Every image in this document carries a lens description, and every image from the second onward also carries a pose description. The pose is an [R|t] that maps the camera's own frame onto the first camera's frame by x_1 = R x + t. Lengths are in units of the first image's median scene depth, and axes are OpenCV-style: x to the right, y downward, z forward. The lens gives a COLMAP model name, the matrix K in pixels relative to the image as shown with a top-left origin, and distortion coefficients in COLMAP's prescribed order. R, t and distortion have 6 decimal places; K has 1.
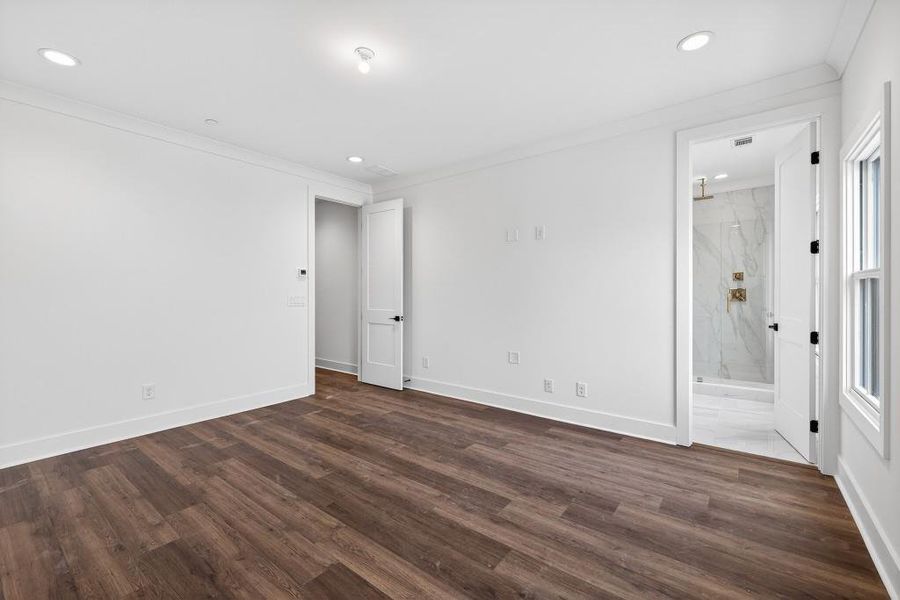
lens RADIAL K [[383.1, 0, 450.0], [0, 383.1, 300.0], [0, 0, 1]] dist [0.005765, -0.000227]
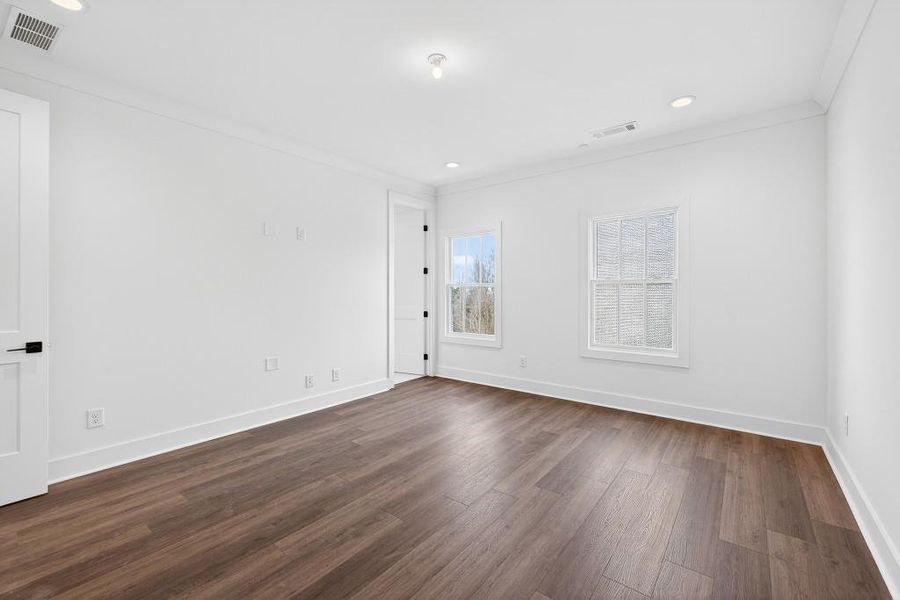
lens RADIAL K [[383.1, 0, 450.0], [0, 383.1, 300.0], [0, 0, 1]] dist [0.005765, -0.000227]
pose [[-0.004576, -0.020413, 0.999781, -0.888711], [0.019183, 0.999606, 0.020497, -0.015218], [-0.999806, 0.019272, -0.004182, 0.689643]]
